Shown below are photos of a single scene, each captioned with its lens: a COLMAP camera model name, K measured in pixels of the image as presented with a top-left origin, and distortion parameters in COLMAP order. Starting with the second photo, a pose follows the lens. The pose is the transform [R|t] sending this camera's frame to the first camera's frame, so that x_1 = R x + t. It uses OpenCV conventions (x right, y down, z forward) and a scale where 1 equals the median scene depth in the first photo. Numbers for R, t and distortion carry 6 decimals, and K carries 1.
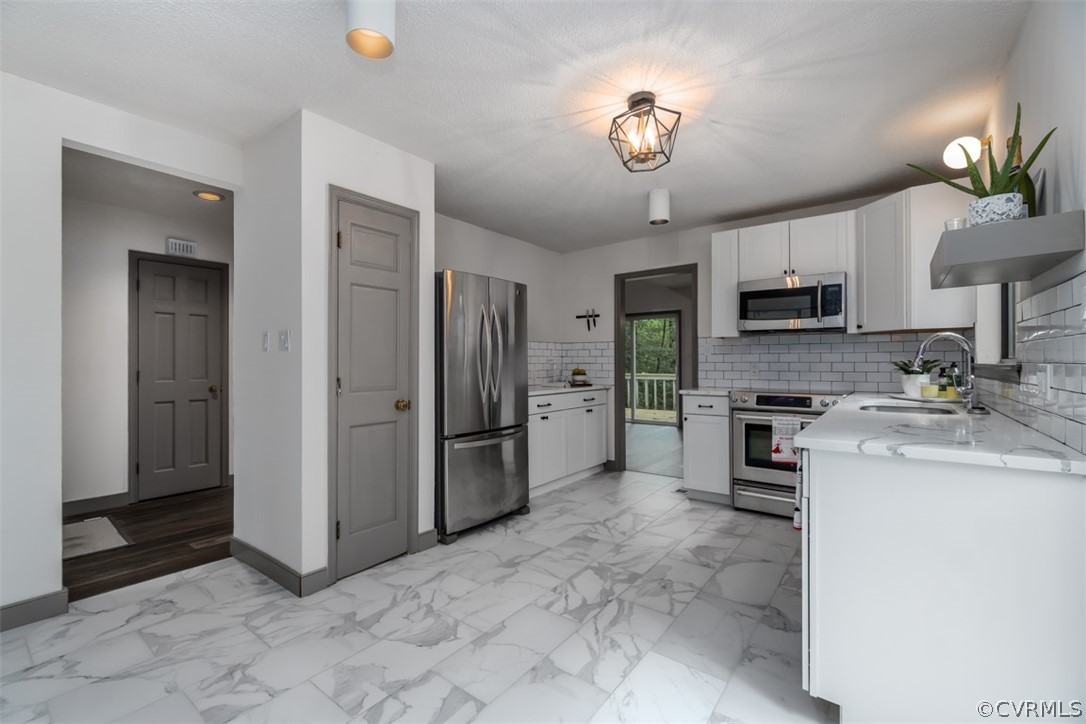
lens RADIAL K [[476.0, 0, 540.0], [0, 476.0, 354.9], [0, 0, 1]] dist [0.001556, -0.000581]
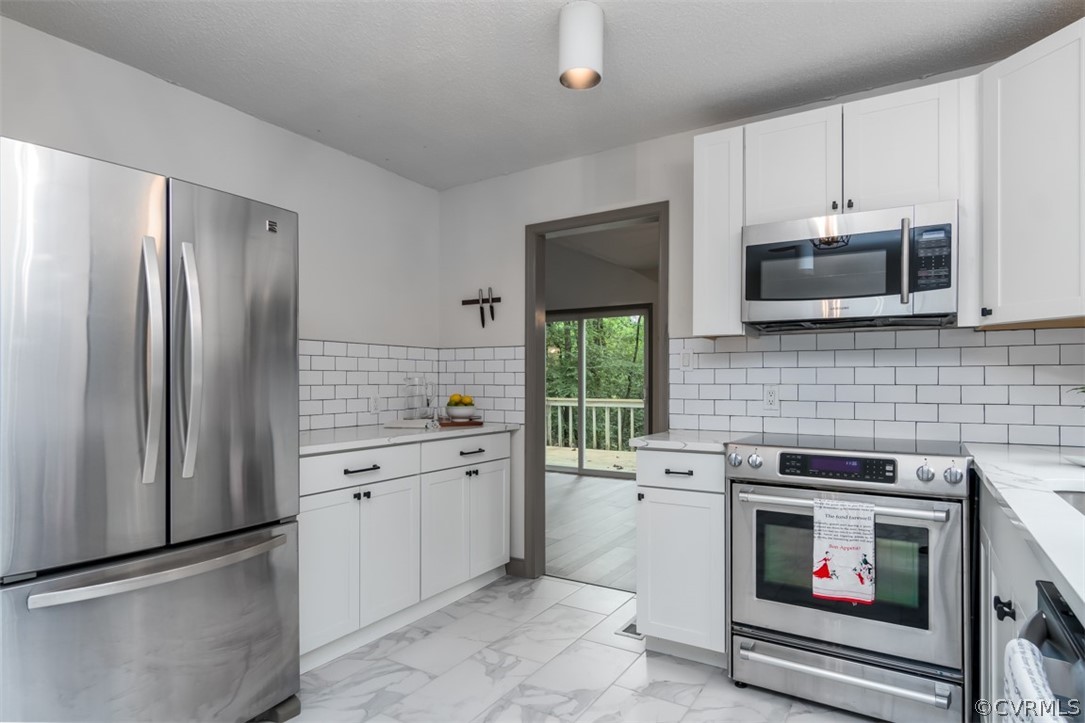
lens RADIAL K [[597.4, 0, 543.5], [0, 597.4, 372.8], [0, 0, 1]] dist [-0.012433, 0.000262]
pose [[0.995880, 0.005222, 0.090529, 0.145346], [-0.005305, 0.999986, 0.000679, 0.003920], [-0.090525, -0.001157, 0.995894, 0.380788]]
